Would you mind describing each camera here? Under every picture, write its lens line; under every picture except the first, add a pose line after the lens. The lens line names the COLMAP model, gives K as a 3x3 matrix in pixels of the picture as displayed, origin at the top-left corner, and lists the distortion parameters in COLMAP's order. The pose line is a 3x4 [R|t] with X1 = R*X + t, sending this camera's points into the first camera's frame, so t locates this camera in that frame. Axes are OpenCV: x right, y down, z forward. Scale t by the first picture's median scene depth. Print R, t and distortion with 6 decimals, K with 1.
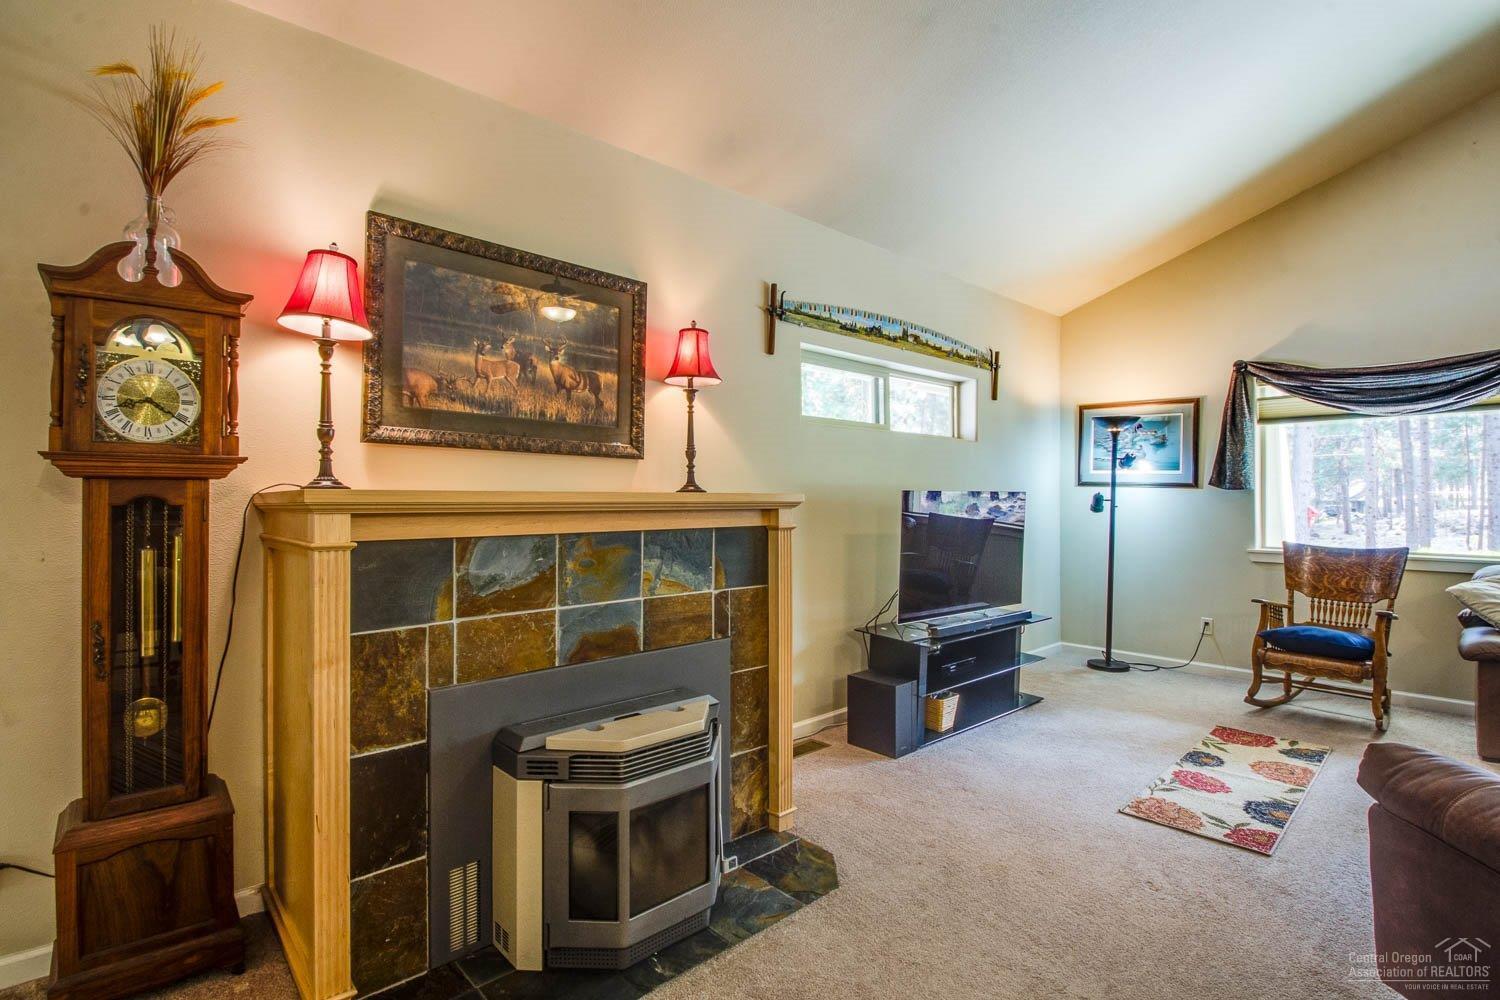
lens RADIAL K [[727.2, 0, 750.0], [0, 727.2, 500.0], [0, 0, 1]] dist [0.001528, 0.000123]
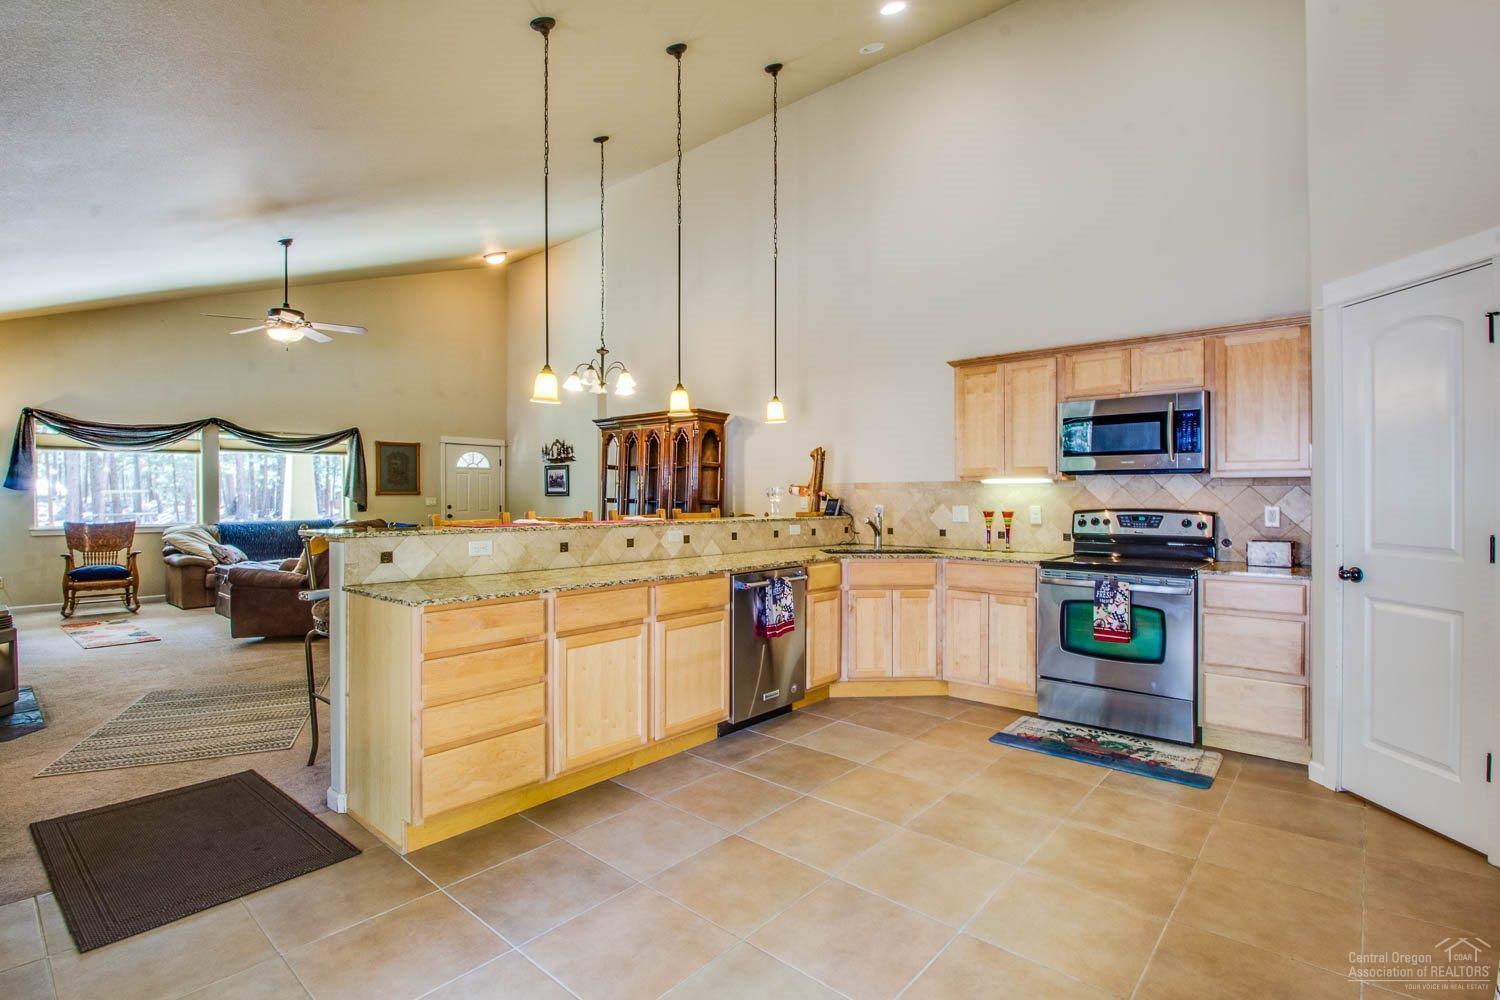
lens RADIAL K [[712.2, 0, 769.5], [0, 712.2, 496.3], [0, 0, 1]] dist [-0.015118, -0.000214]
pose [[-0.133125, -0.002649, 0.991096, -1.165732], [0.001872, 0.999994, 0.002924, -0.001882], [-0.991097, 0.002244, -0.133120, -0.430172]]
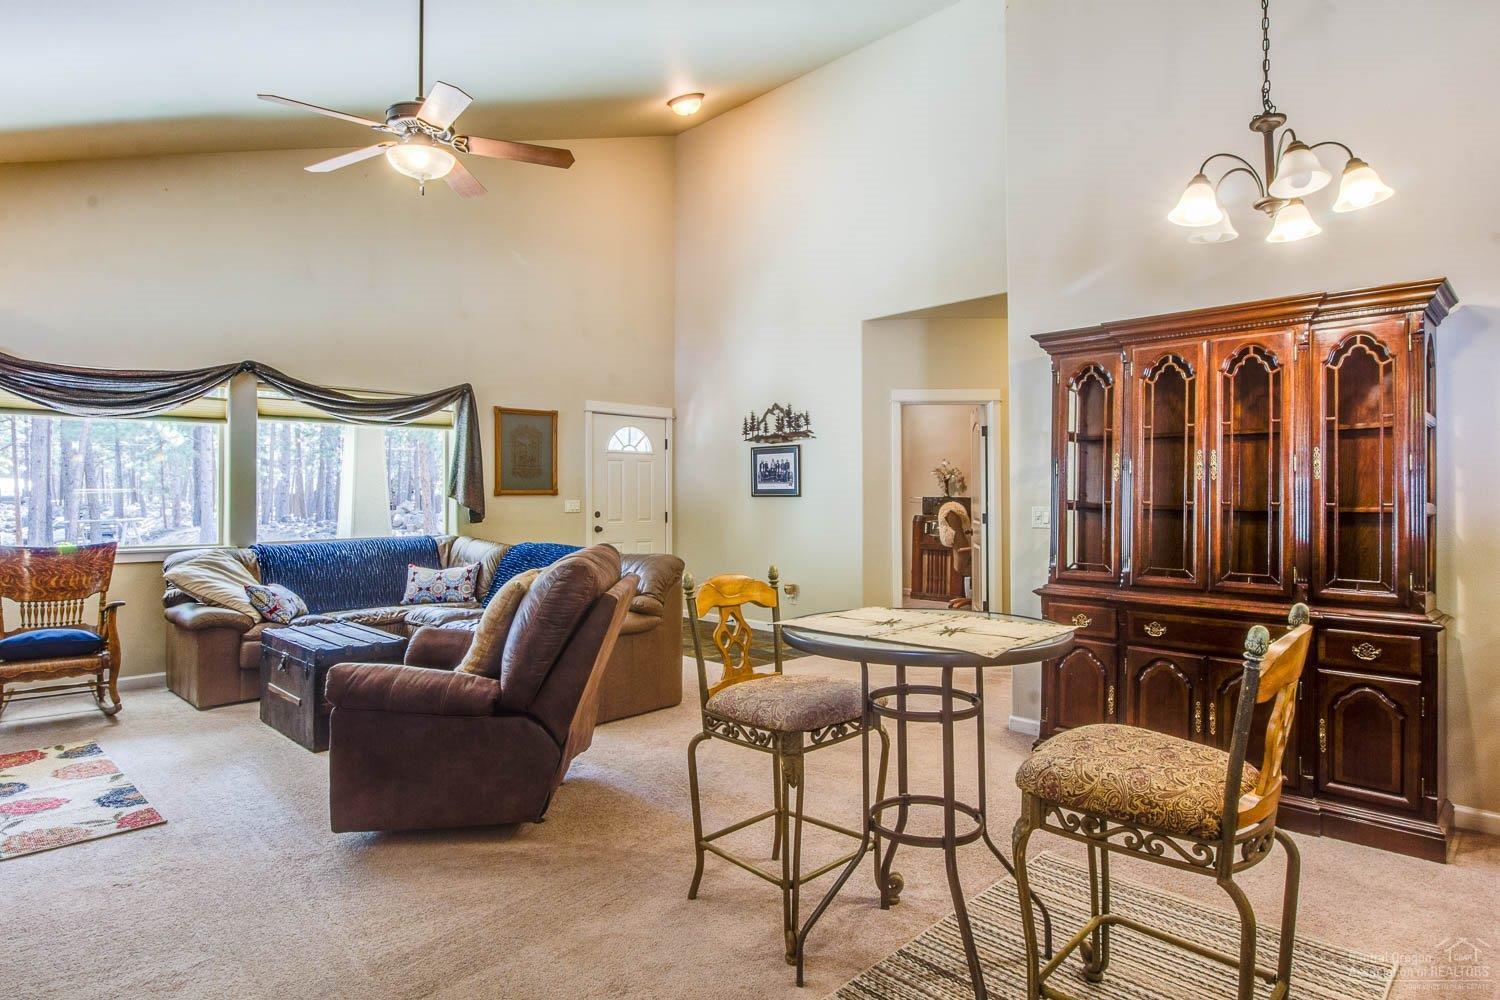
lens RADIAL K [[847.8, 0, 770.1], [0, 847.8, 481.8], [0, 0, 1]] dist [0.001259, 0.000283]
pose [[-0.056257, 0.015559, 0.998295, -0.389677], [0.003490, 0.999876, -0.015387, -0.000838], [-0.998410, 0.002619, -0.056304, 0.101315]]
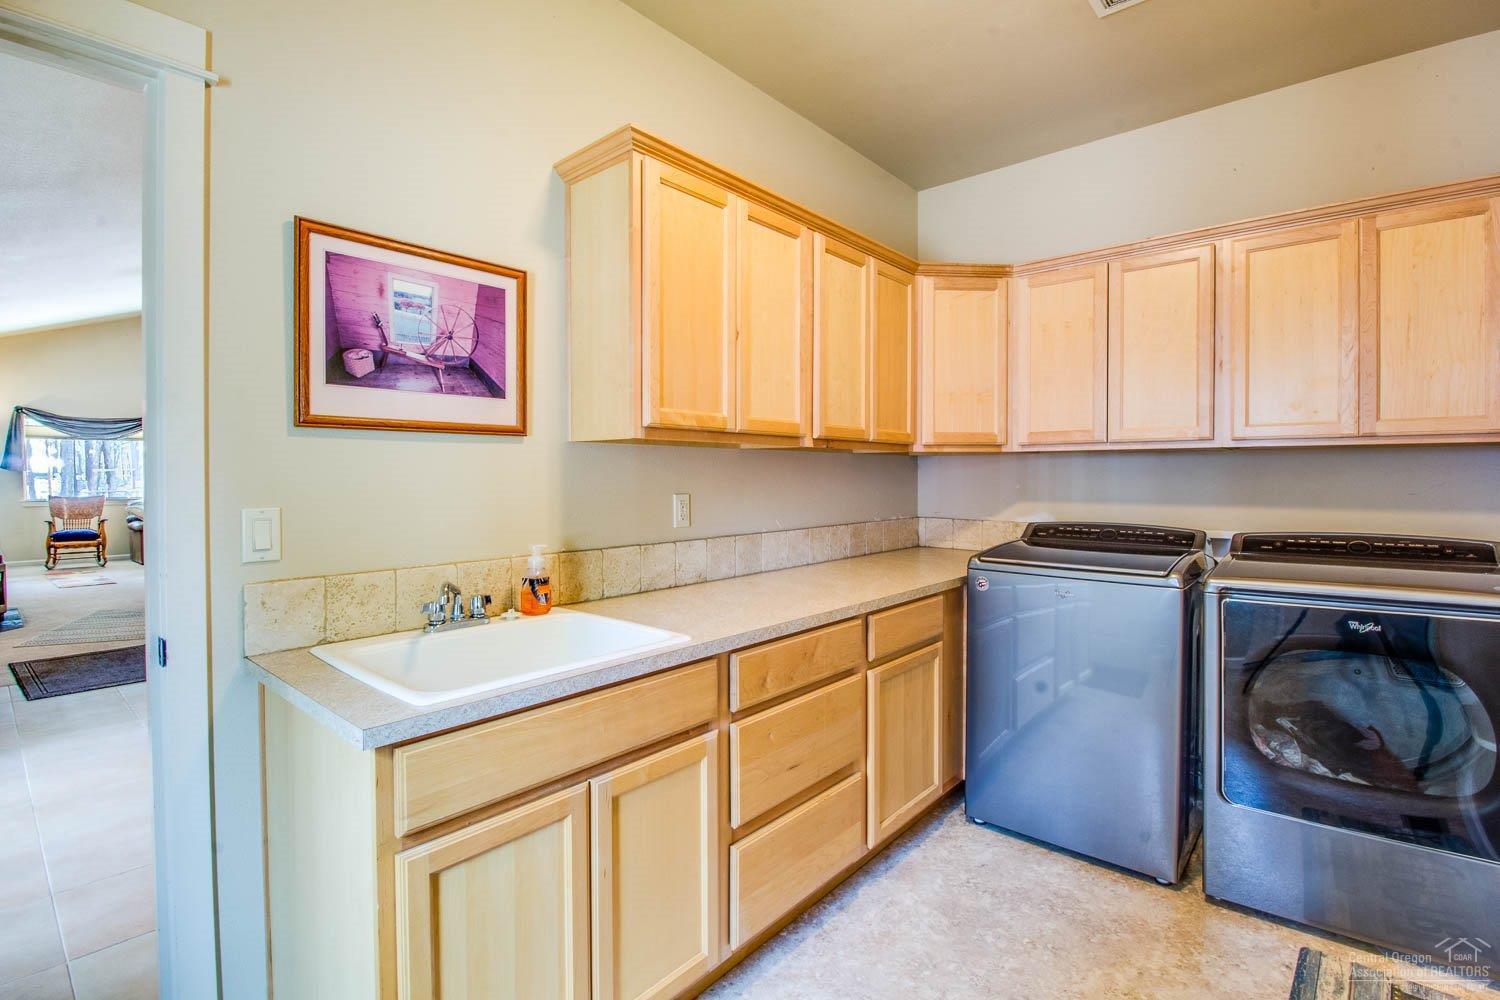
lens RADIAL K [[703.9, 0, 746.1], [0, 703.9, 482.5], [0, 0, 1]] dist [-0.003659, -0.000865]
pose [[-0.115451, -0.011860, 0.993242, -1.665272], [-0.000899, 0.999930, 0.011835, -0.005624], [-0.993313, 0.000473, -0.115454, -0.865542]]
